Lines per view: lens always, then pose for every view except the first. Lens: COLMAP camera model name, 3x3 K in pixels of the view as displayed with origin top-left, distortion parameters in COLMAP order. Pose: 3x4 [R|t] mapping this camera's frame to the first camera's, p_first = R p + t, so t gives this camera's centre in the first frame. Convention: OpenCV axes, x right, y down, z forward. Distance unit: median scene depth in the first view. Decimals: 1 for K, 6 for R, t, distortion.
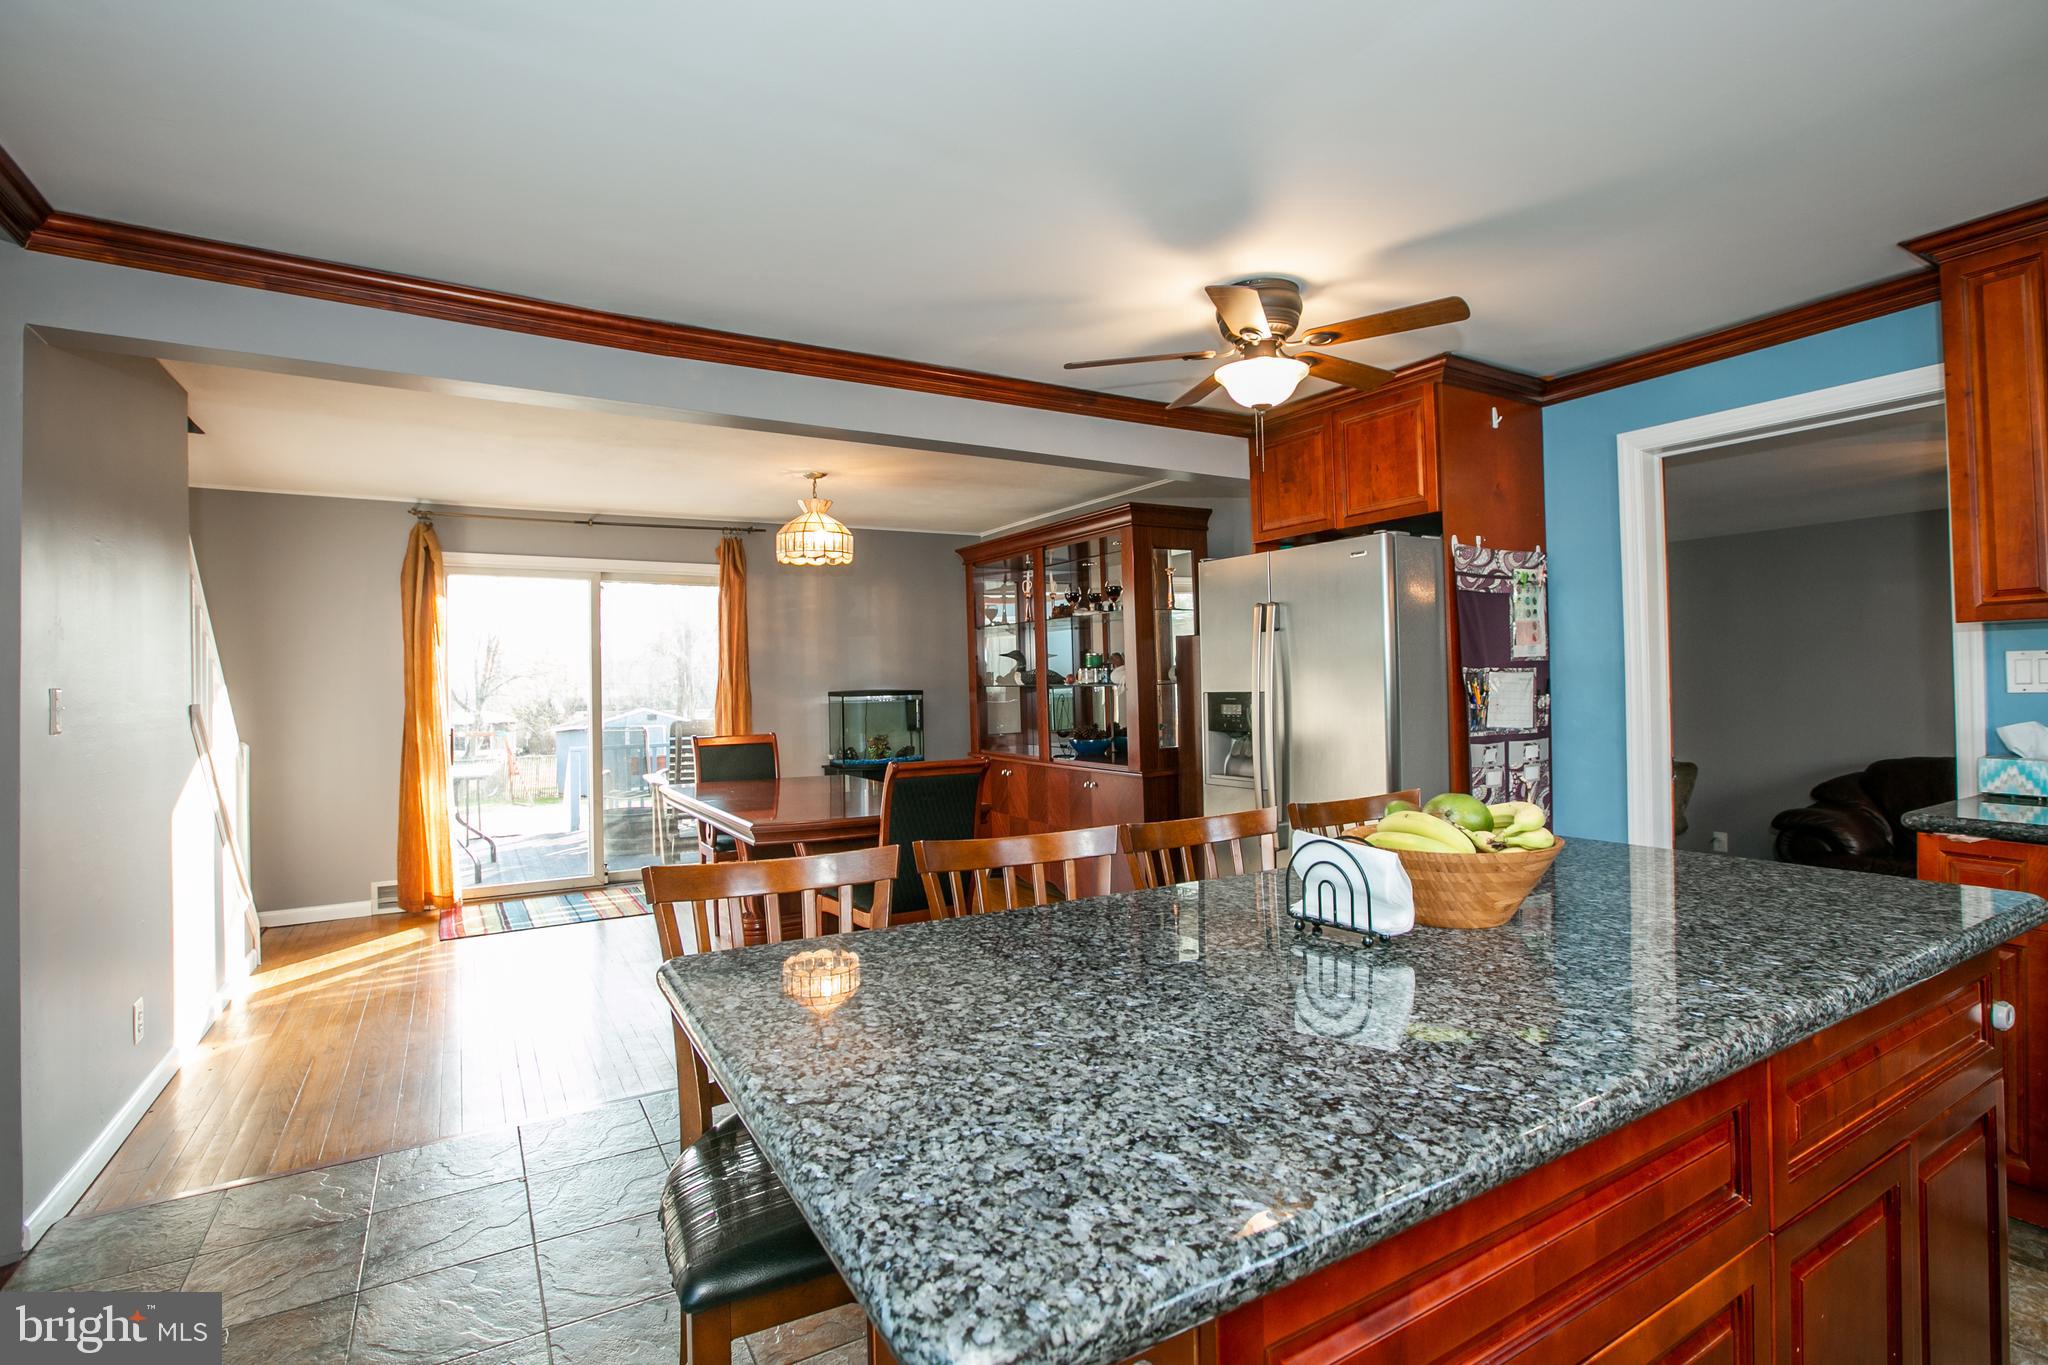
lens RADIAL K [[965.3, 0, 1021.6], [0, 965.3, 670.6], [0, 0, 1]] dist [-0.050465, 0.018670]
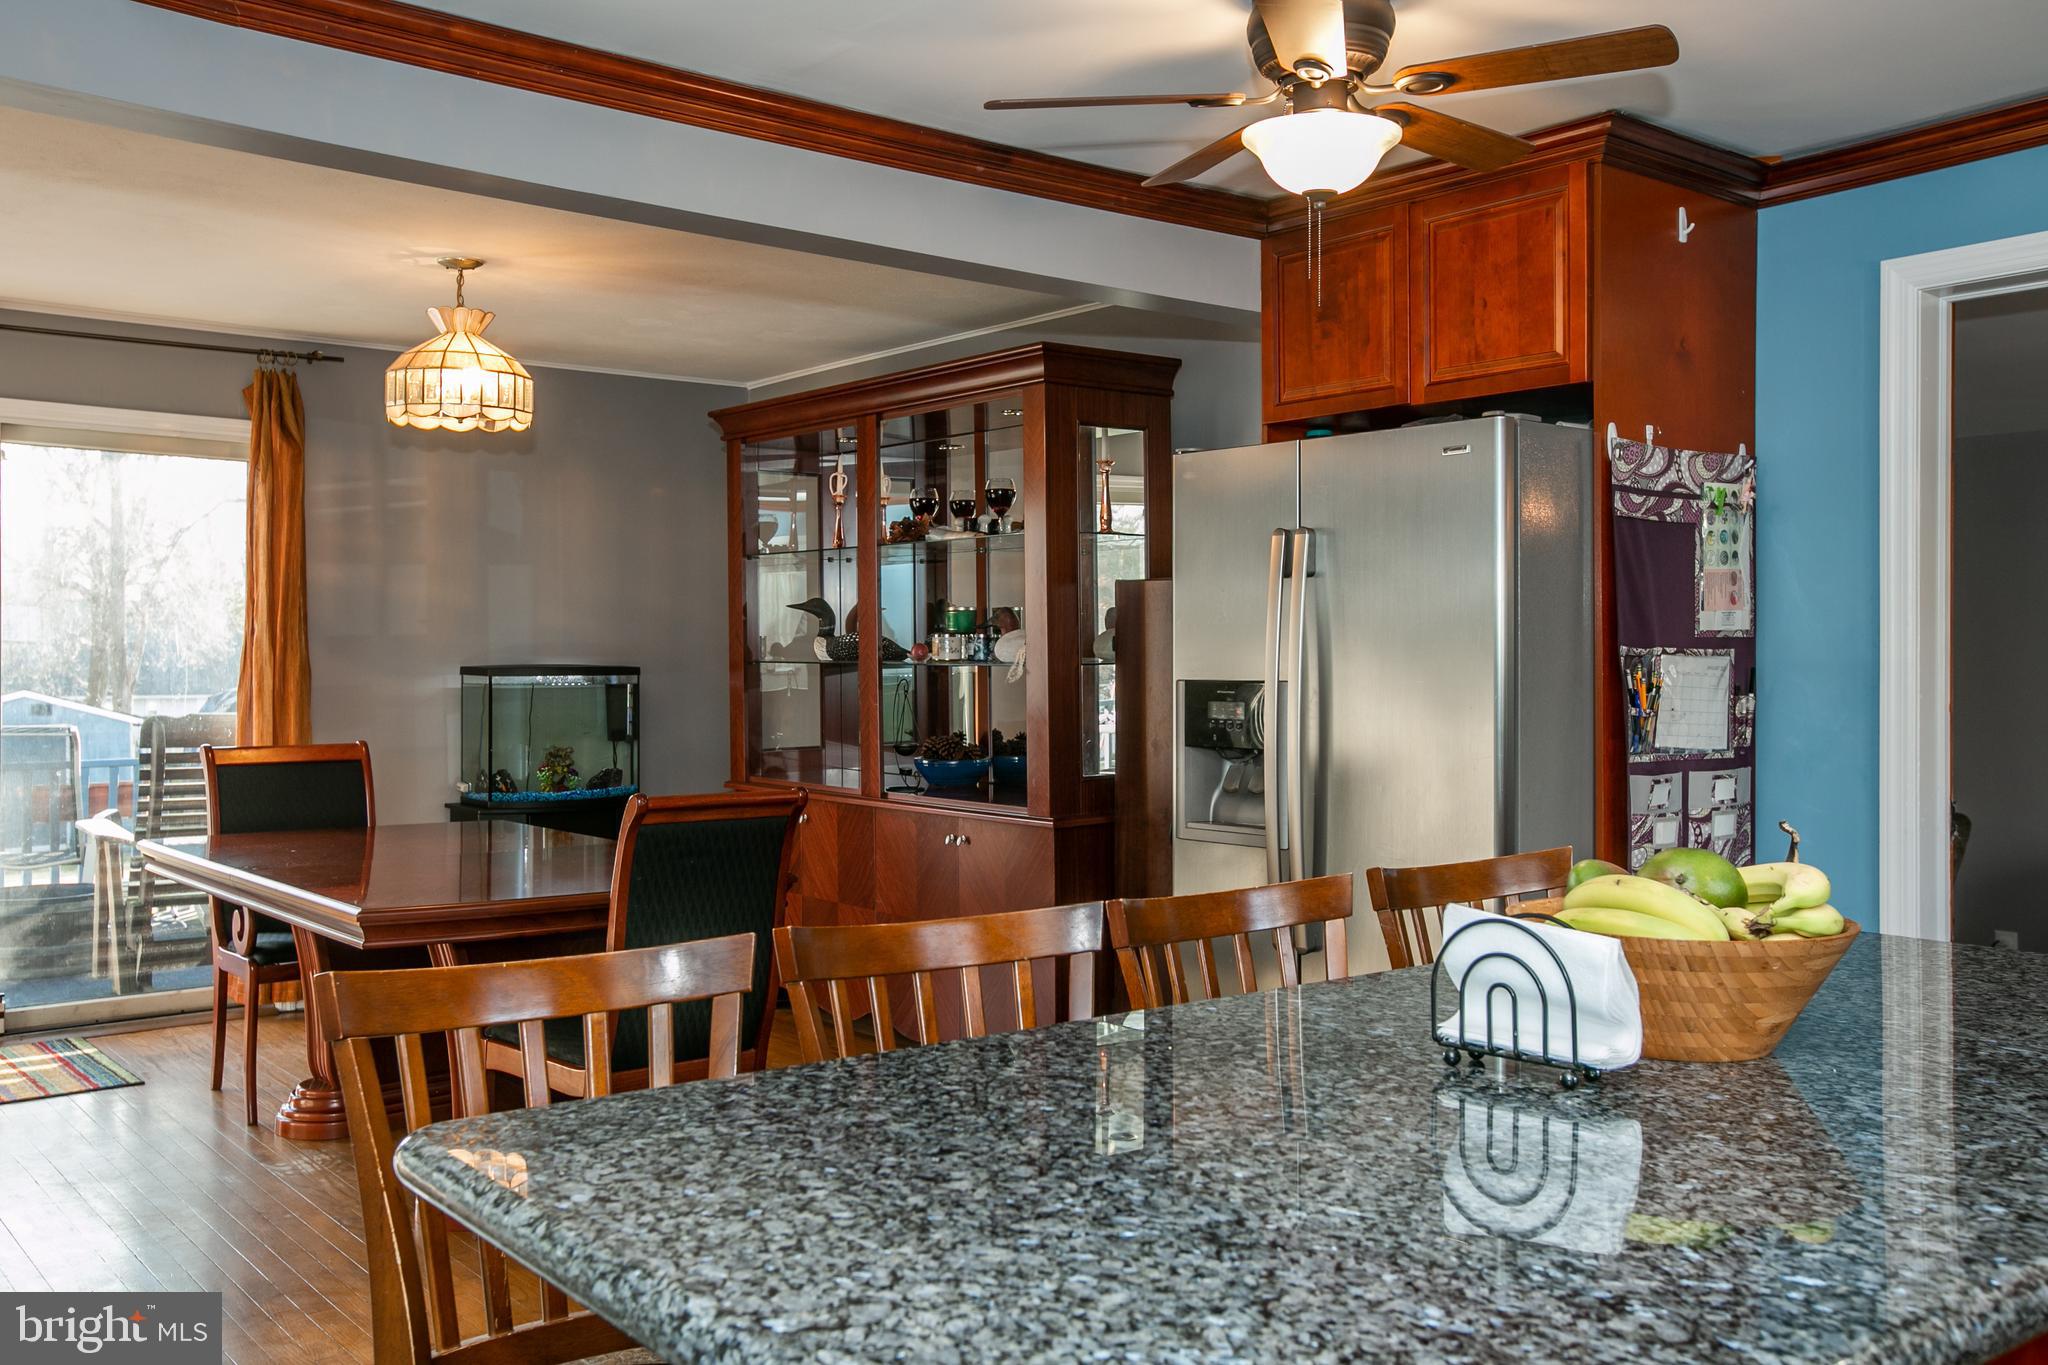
lens RADIAL K [[1761.0, 0, 1019.0], [0, 1761.0, 666.5], [0, 0, 1]] dist [0.007316, 0.073818]
pose [[0.989884, 0.018456, 0.140675, -0.060302], [-0.020881, 0.999657, 0.015782, -0.000120], [-0.140335, -0.018560, 0.989930, -0.035633]]
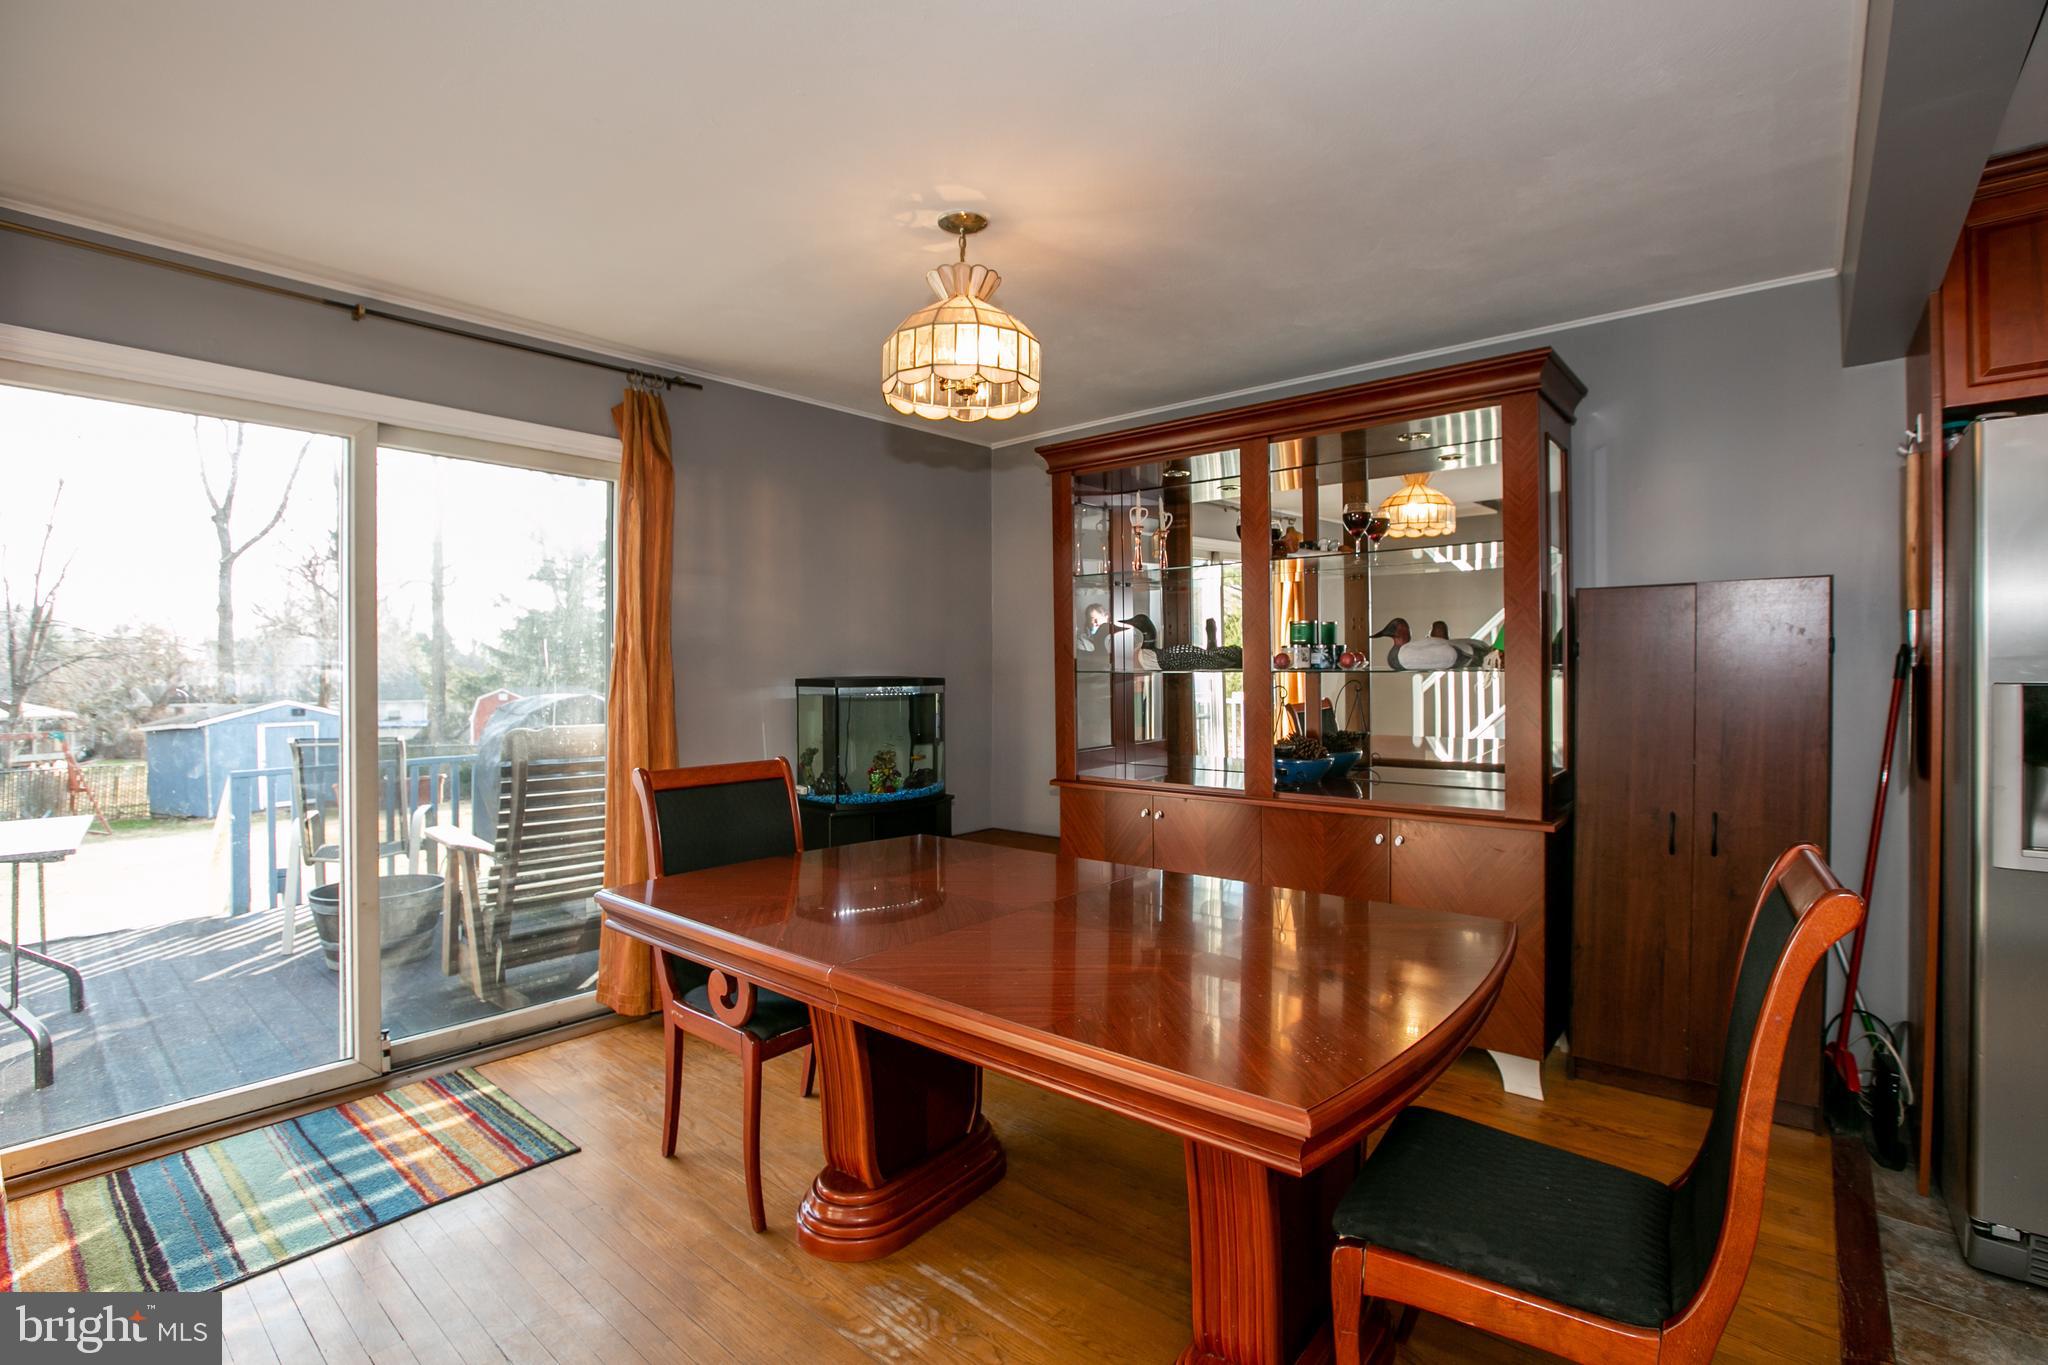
lens RADIAL K [[931.5, 0, 1024.0], [0, 931.5, 682.5], [0, 0, 1]] dist [-0.045931, 0.016170]
pose [[0.948026, 0.008044, 0.318090, -0.498810], [-0.014127, 0.999759, 0.016823, 0.025234], [-0.317878, -0.020442, 0.947911, 0.835896]]
